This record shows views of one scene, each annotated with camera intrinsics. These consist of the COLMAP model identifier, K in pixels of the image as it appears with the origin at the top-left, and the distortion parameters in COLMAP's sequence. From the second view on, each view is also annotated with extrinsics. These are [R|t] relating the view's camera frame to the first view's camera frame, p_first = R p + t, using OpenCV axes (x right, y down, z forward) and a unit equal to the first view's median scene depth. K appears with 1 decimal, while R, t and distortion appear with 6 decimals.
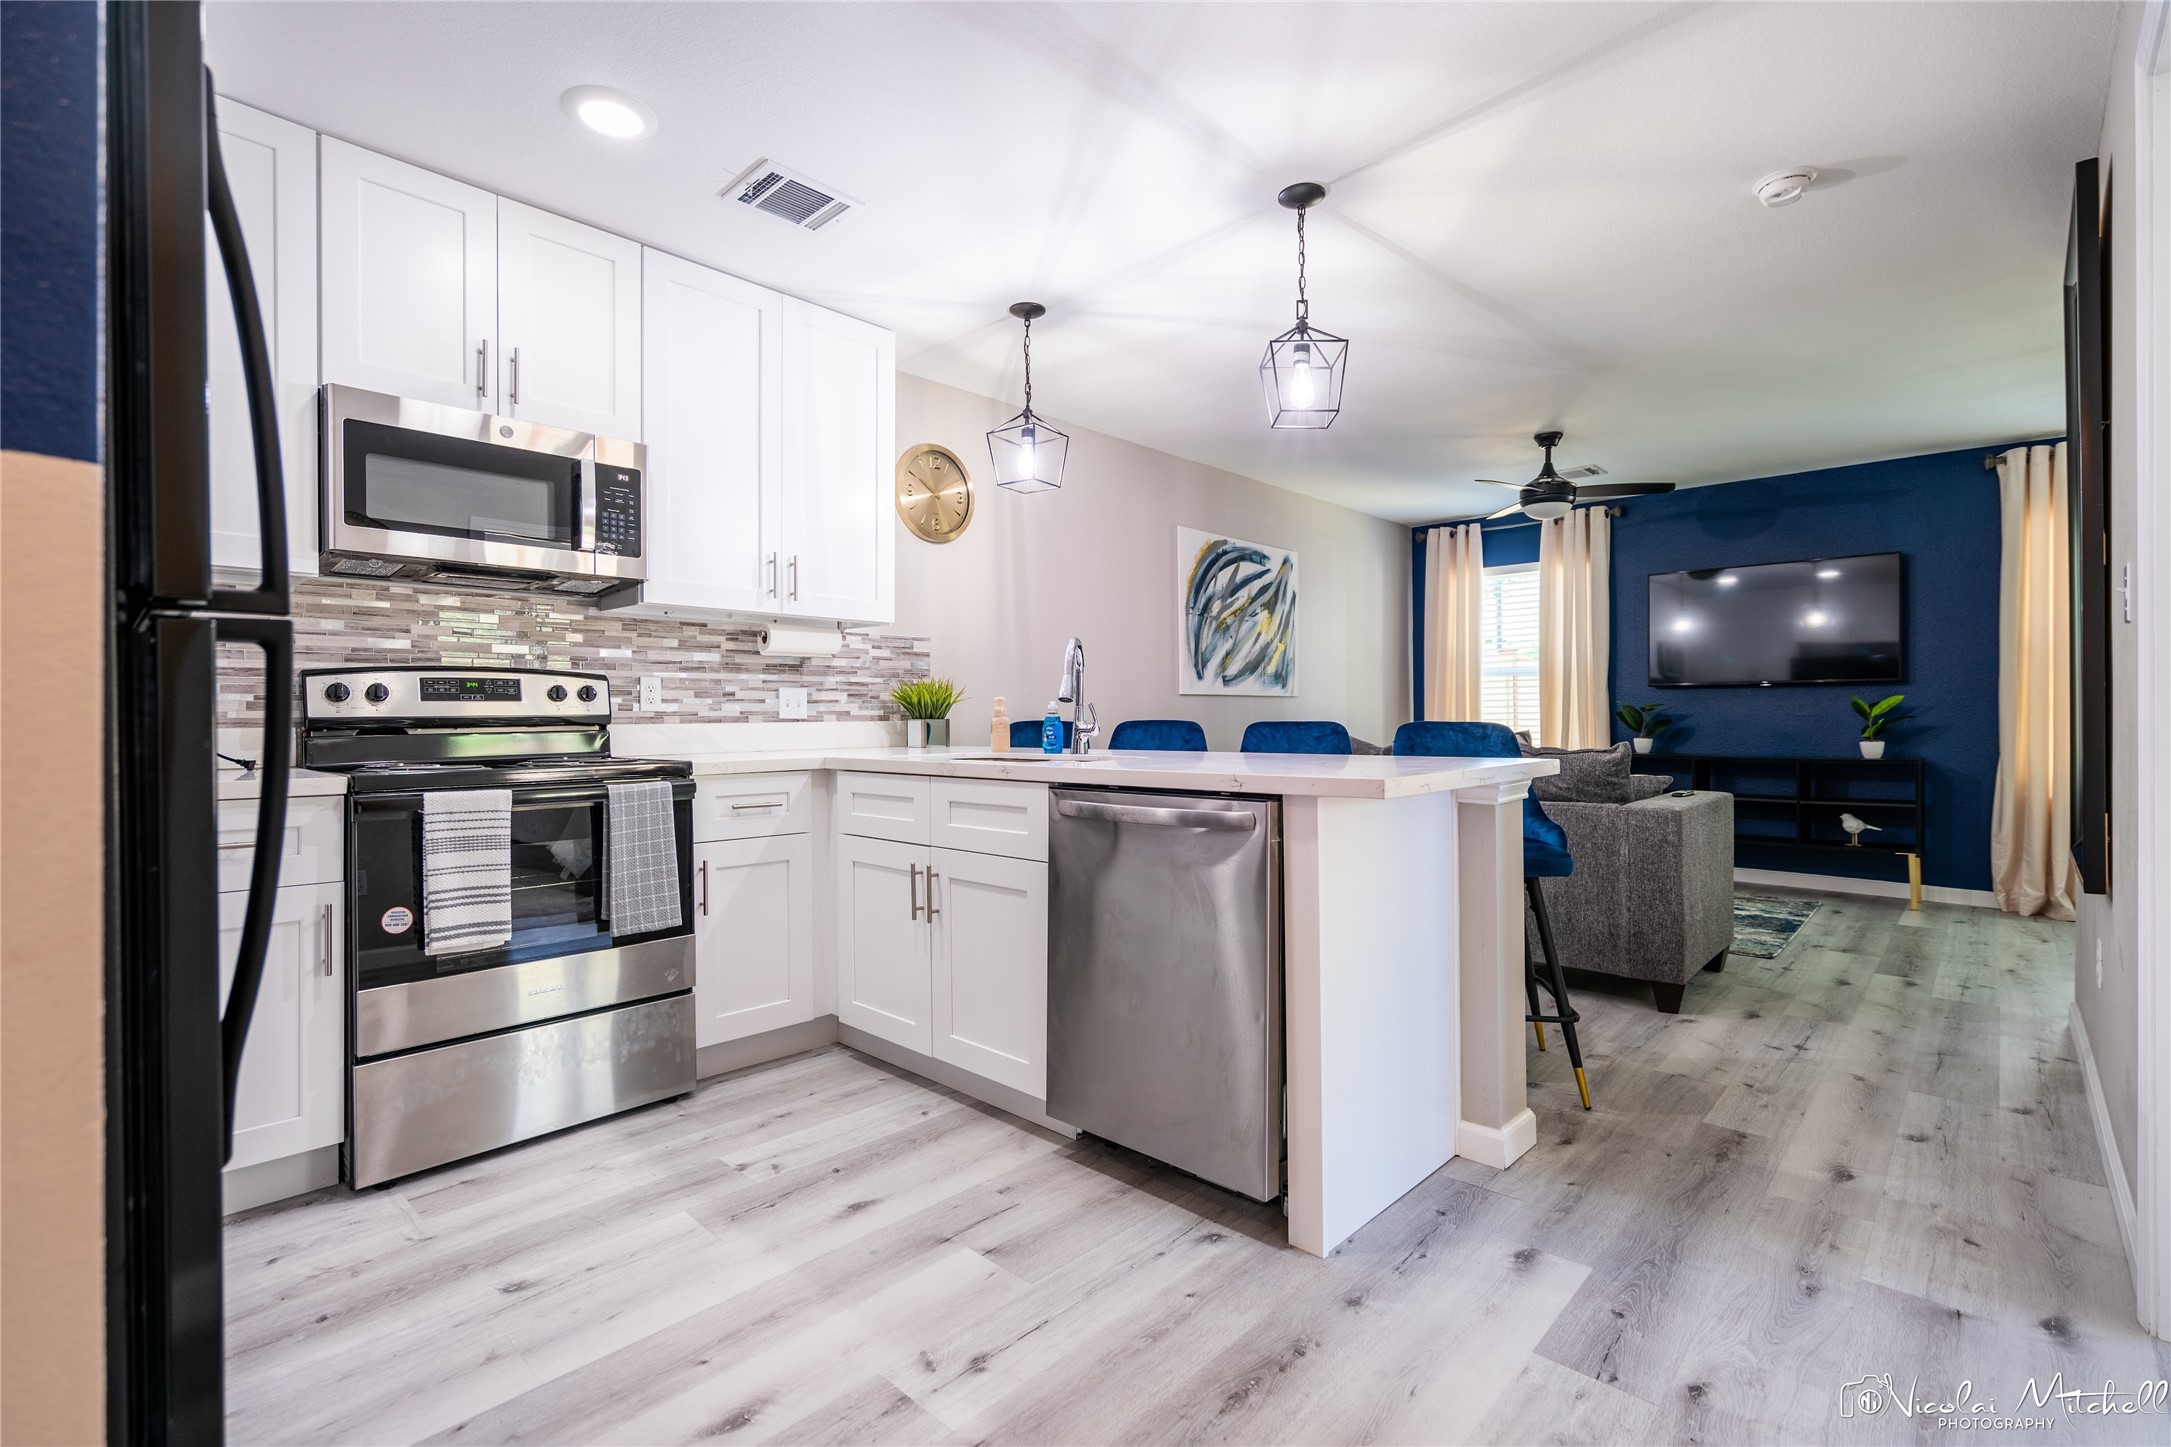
lens RADIAL K [[974.5, 0, 1076.8], [0, 974.5, 718.4], [0, 0, 1]] dist [-0.009826, 0.005120]
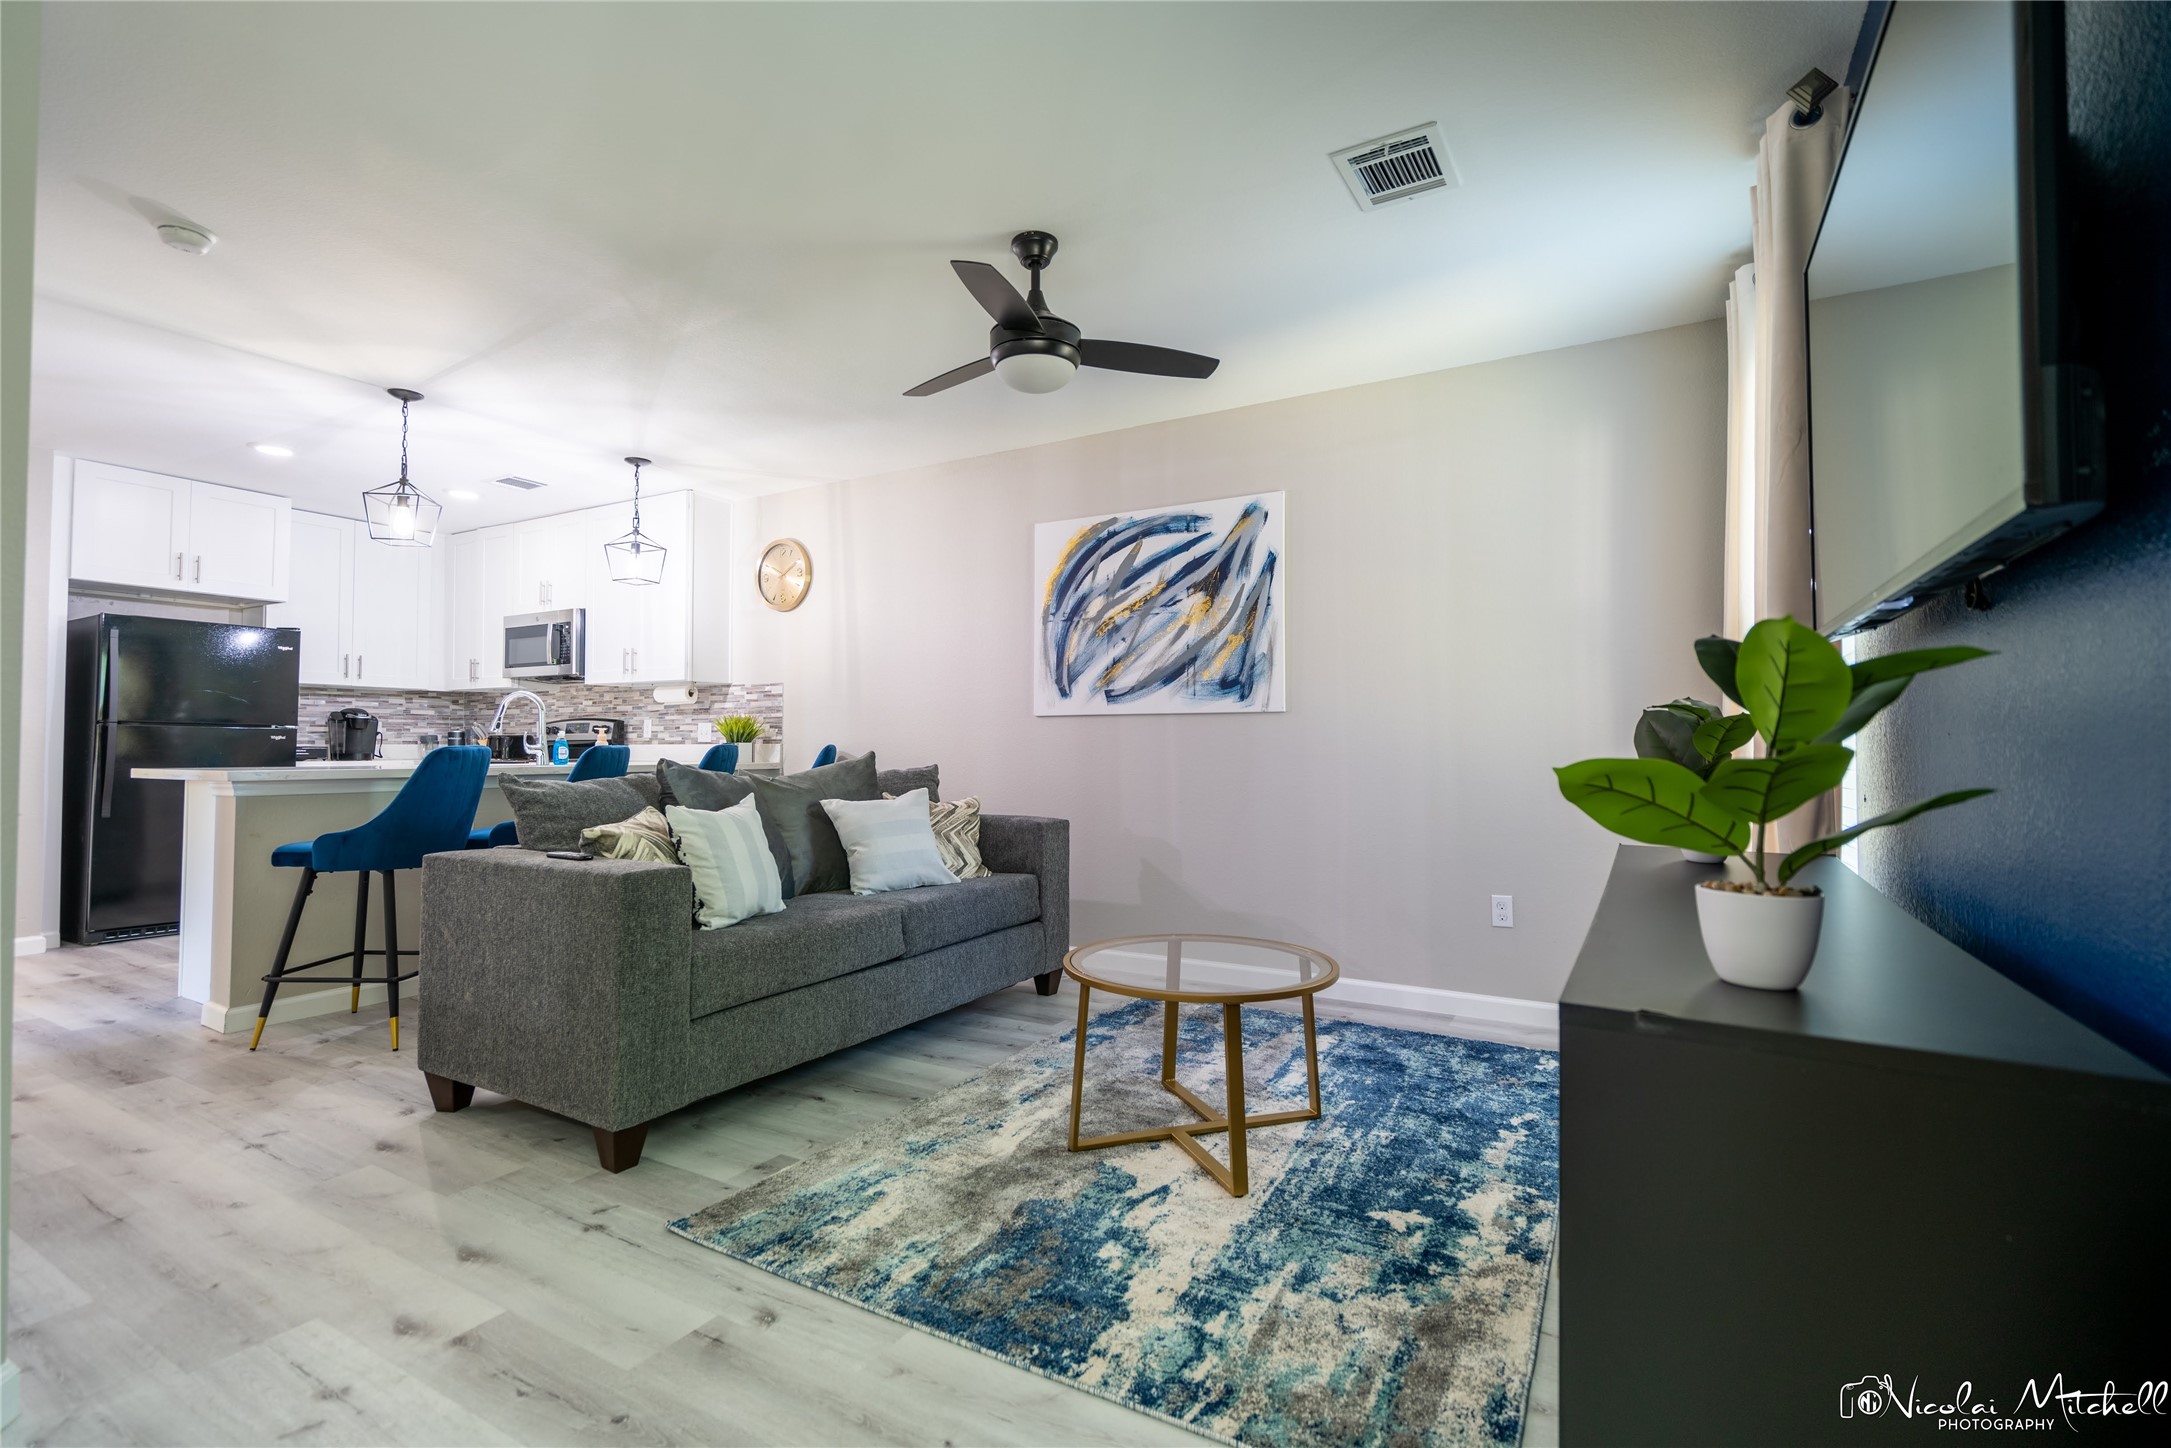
lens RADIAL K [[974.5, 0, 1076.8], [0, 974.5, 718.9], [0, 0, 1]] dist [-0.009826, 0.005120]
pose [[0.233755, -0.020042, -0.972089, 1.031706], [-0.003063, 0.999767, -0.021349, -0.003946], [0.972291, 0.007968, 0.233640, 0.892704]]
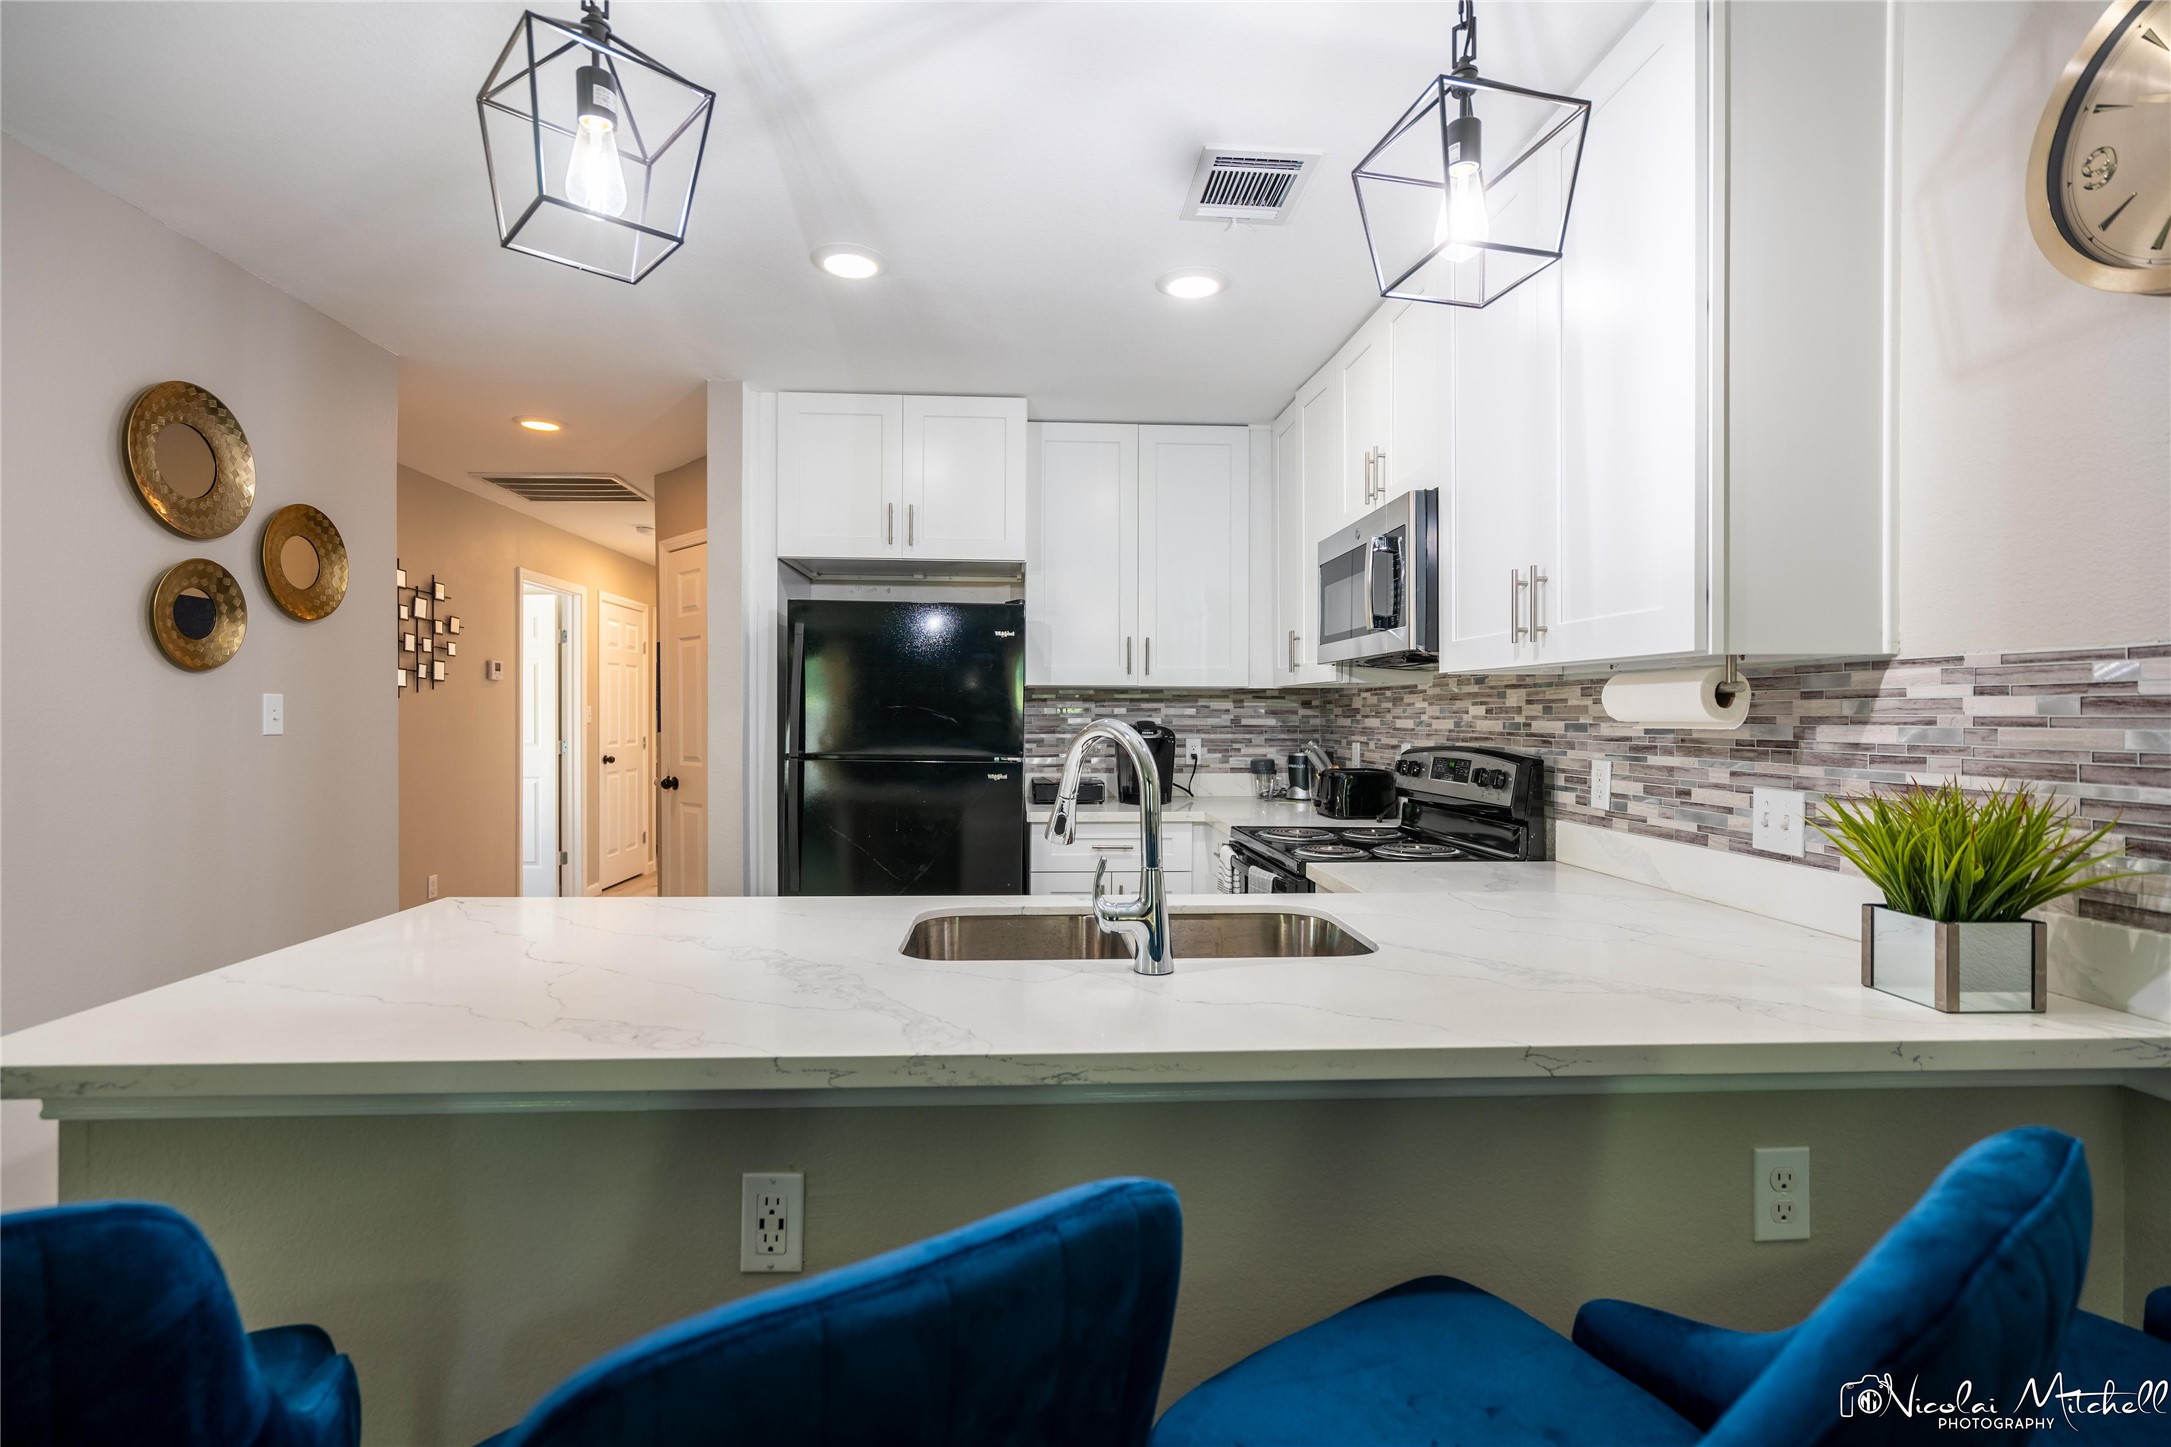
lens RADIAL K [[974.5, 0, 1076.8], [0, 974.5, 718.4], [0, 0, 1]] dist [-0.009826, 0.005120]
pose [[-0.679176, 0.007127, -0.733941, 0.218806], [-0.000548, 0.999948, 0.010216, -0.052167], [0.733975, 0.007341, -0.679137, 0.783198]]
